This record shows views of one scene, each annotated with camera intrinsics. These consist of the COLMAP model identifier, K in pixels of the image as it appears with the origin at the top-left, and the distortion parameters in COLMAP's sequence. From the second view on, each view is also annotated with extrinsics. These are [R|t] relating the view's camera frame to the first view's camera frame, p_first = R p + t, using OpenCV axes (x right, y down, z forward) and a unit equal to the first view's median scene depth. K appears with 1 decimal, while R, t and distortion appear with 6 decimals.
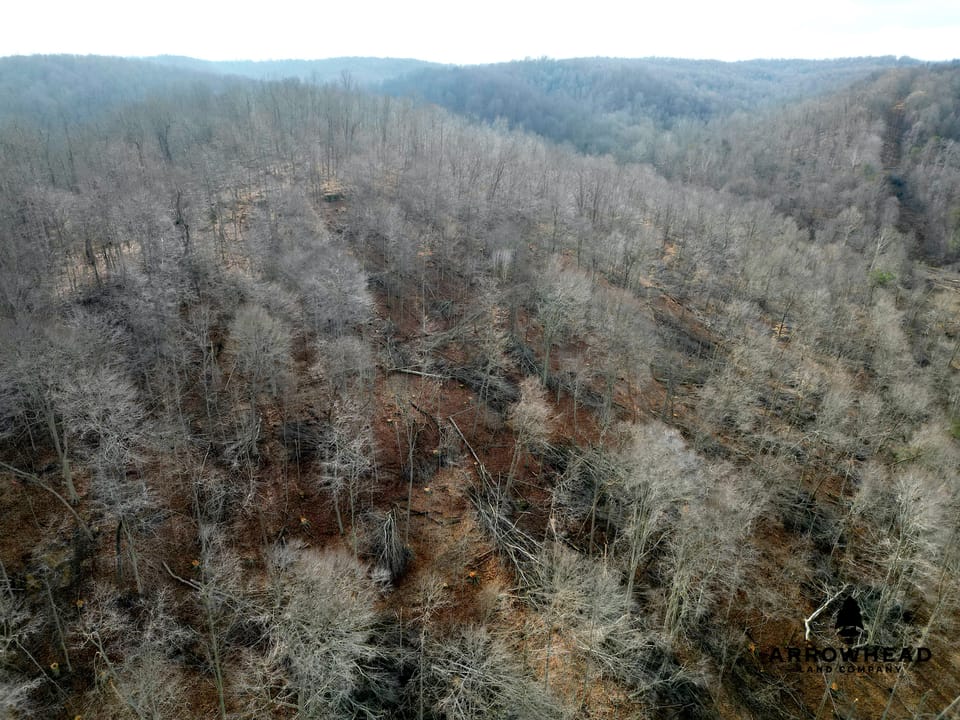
lens RADIAL K [[660.7, 0, 474.8], [0, 660.7, 362.4], [0, 0, 1]] dist [0.071648, -0.057568]
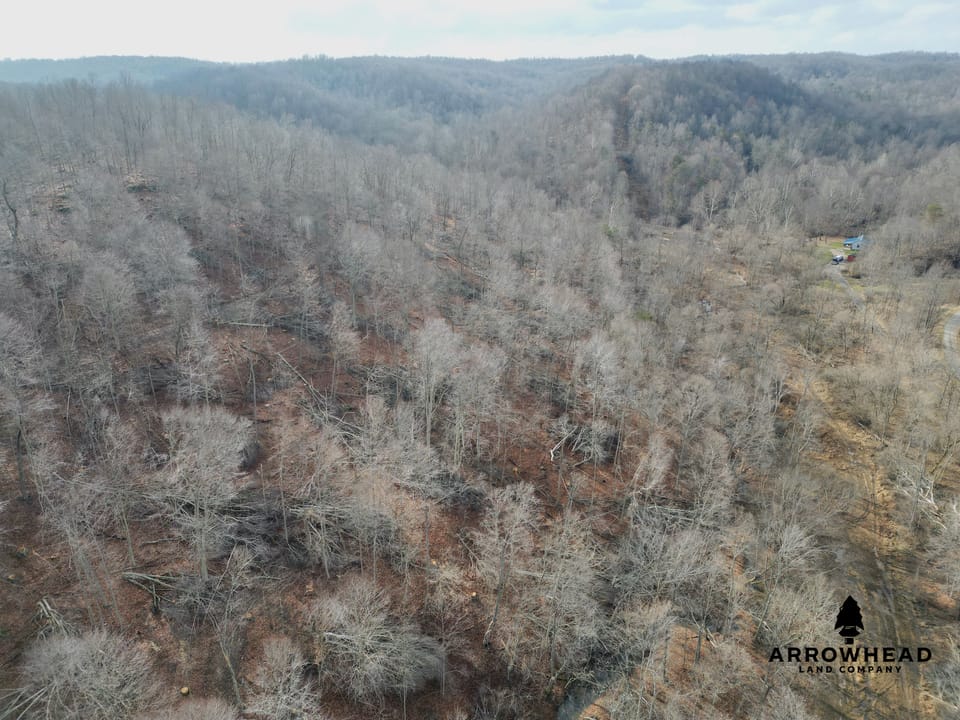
lens RADIAL K [[660.7, 0, 474.8], [0, 660.7, 362.4], [0, 0, 1]] dist [0.071648, -0.057568]
pose [[0.956207, -0.128617, 0.262919, -0.005136], [0.128187, 0.991571, 0.018862, 0.041386], [-0.263128, 0.015667, 0.964634, -0.097026]]
